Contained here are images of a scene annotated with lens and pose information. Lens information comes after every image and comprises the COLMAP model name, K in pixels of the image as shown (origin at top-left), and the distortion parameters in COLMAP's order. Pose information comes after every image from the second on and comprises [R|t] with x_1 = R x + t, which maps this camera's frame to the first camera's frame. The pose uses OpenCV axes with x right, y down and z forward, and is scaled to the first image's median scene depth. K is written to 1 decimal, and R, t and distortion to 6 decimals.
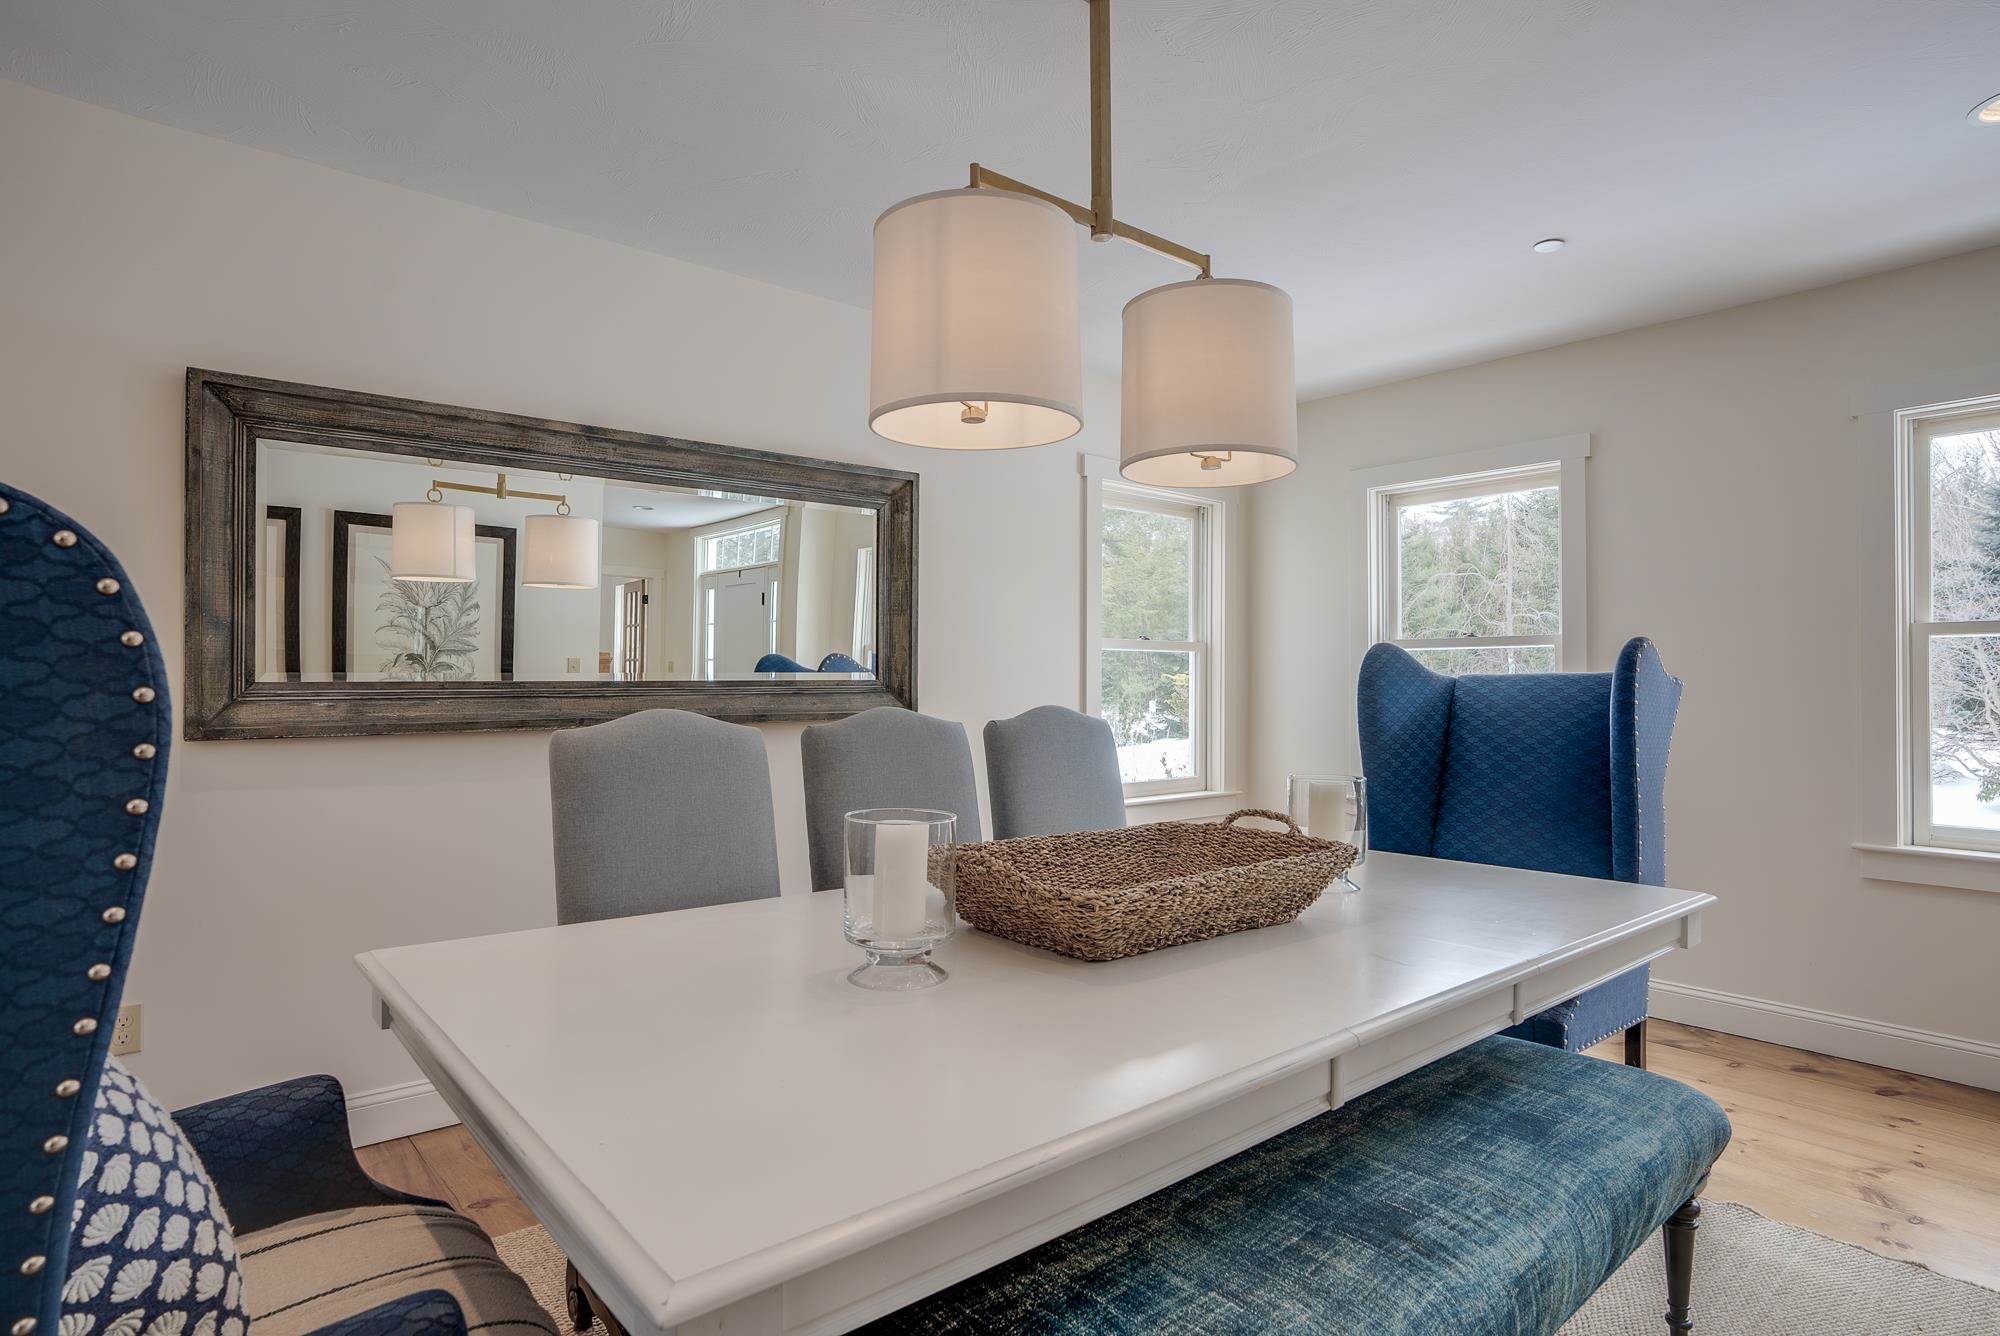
lens RADIAL K [[1009.8, 0, 1000.0], [0, 1009.8, 668.0], [0, 0, 1]] dist [-0.026118, 0.000546]
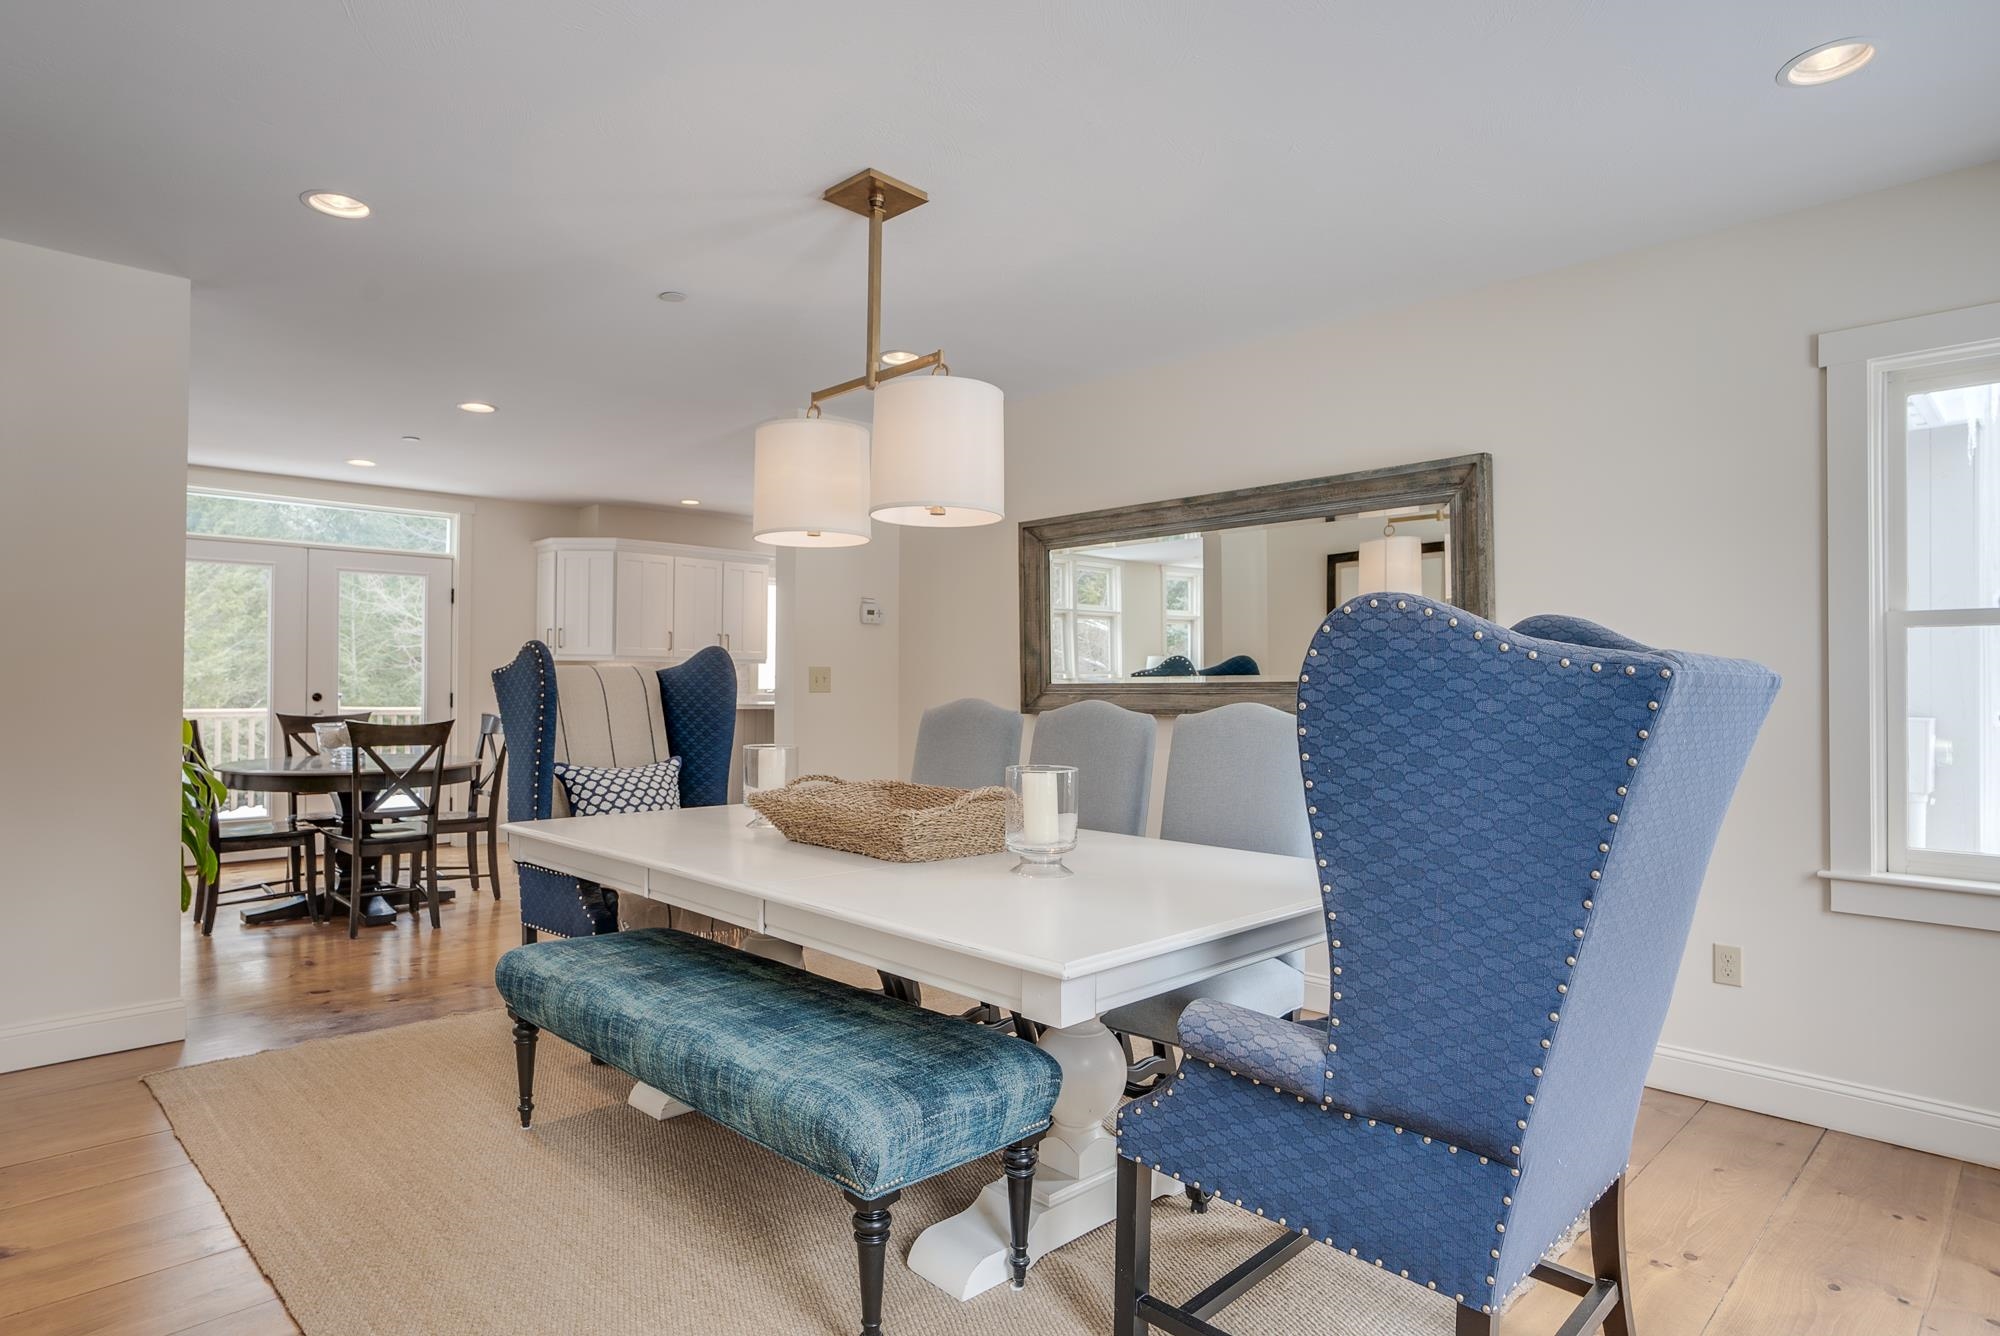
lens RADIAL K [[1009.8, 0, 1000.0], [0, 1009.8, 668.0], [0, 0, 1]] dist [-0.026118, 0.000546]
pose [[0.147422, -0.013145, -0.988986, 0.873332], [0.017581, 0.999789, -0.010668, 0.003541], [0.988917, -0.015815, 0.147622, 0.506909]]
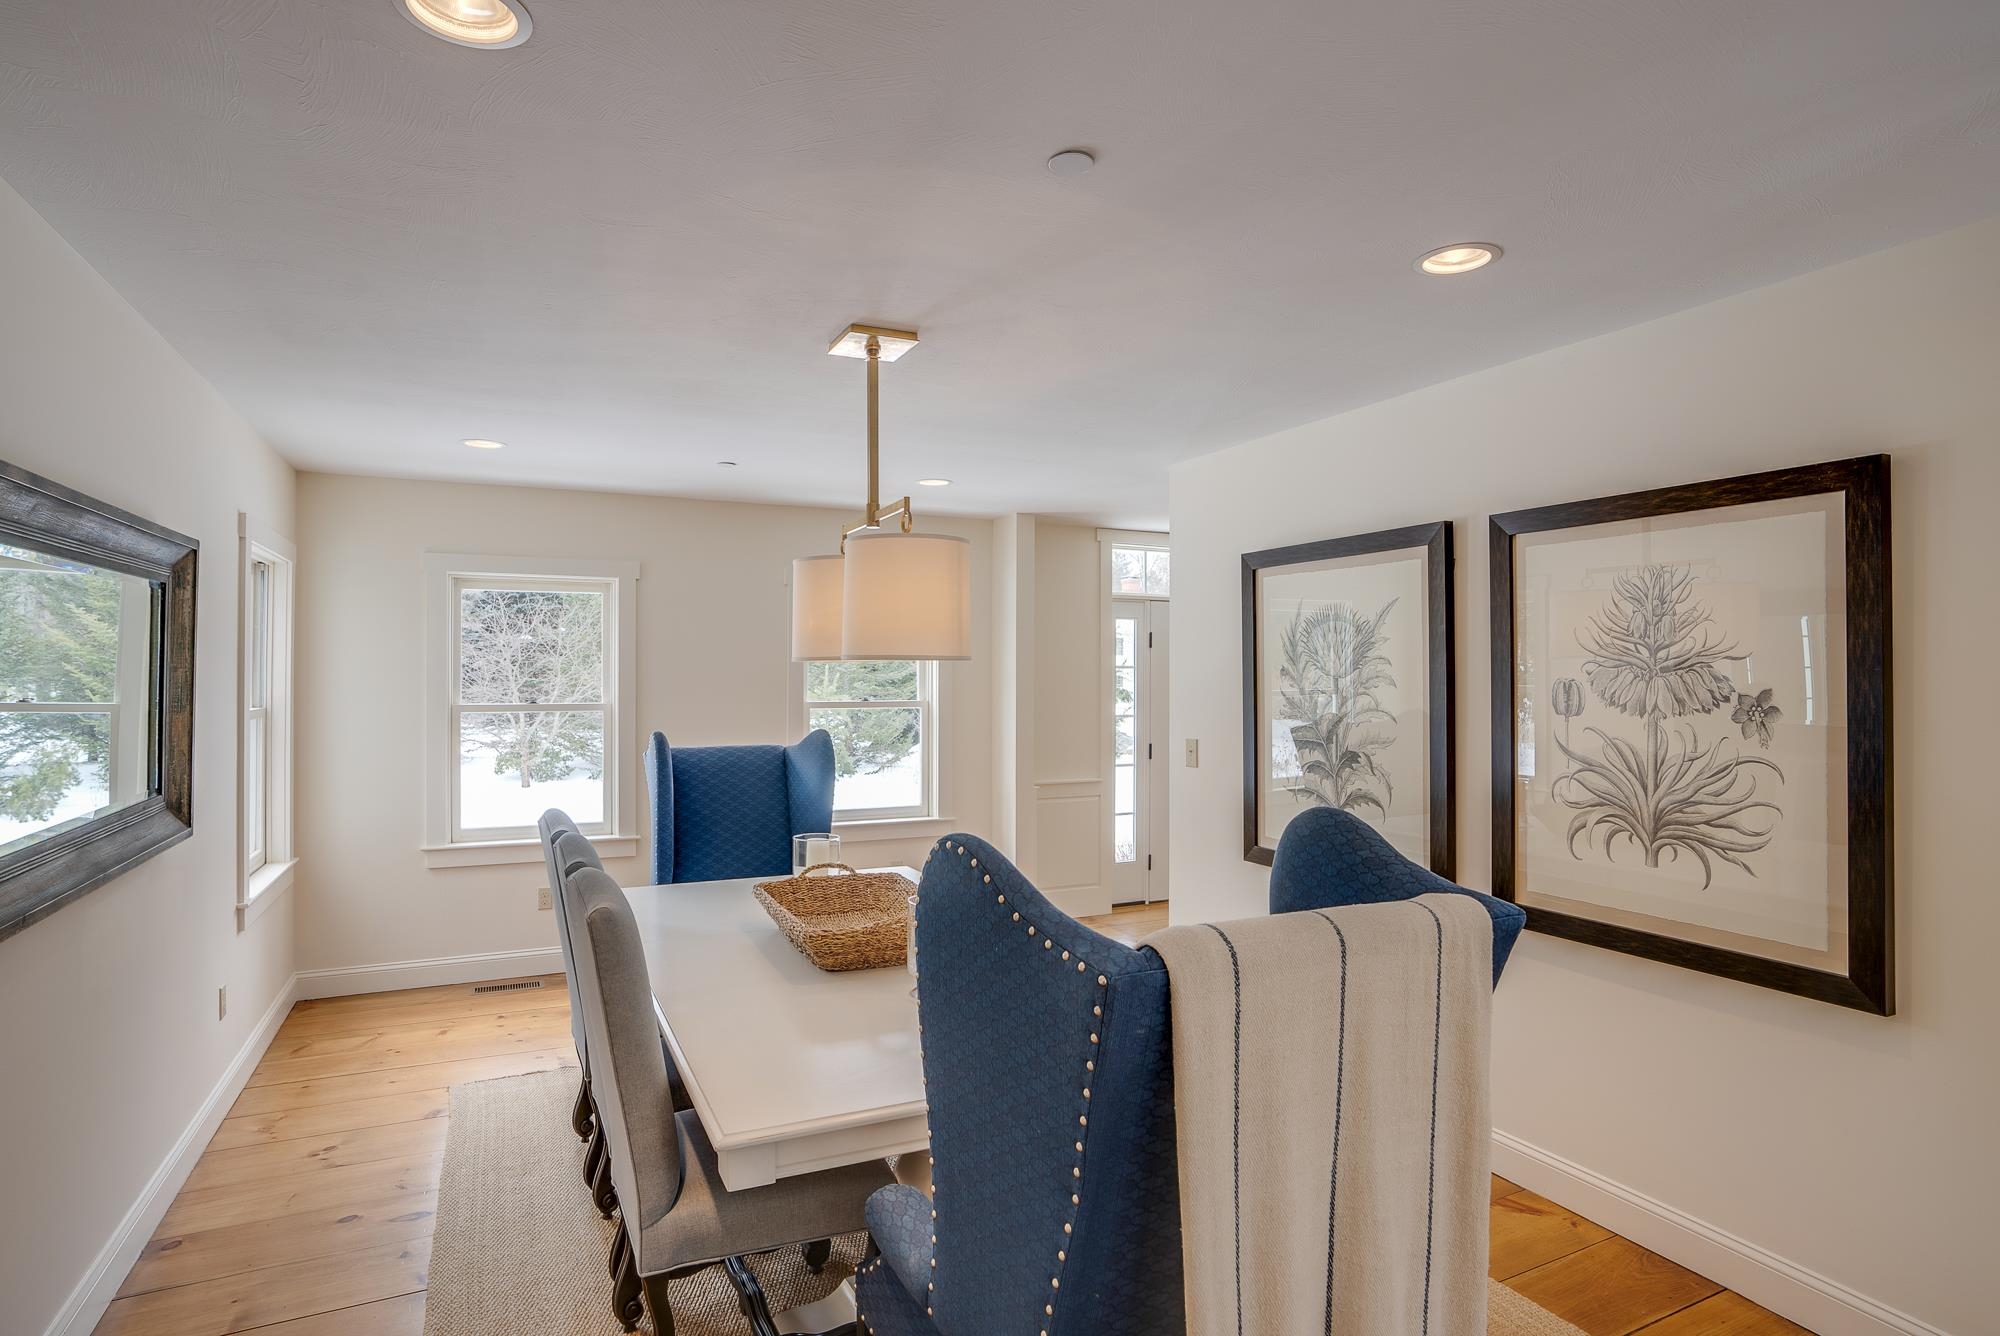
lens RADIAL K [[1009.8, 0, 1000.0], [0, 1009.8, 668.0], [0, 0, 1]] dist [-0.026118, 0.000546]
pose [[0.218345, -0.003851, 0.975864, -0.860978], [-0.017948, 0.999807, 0.007961, -0.124745], [-0.975706, -0.019253, 0.218234, 0.207752]]
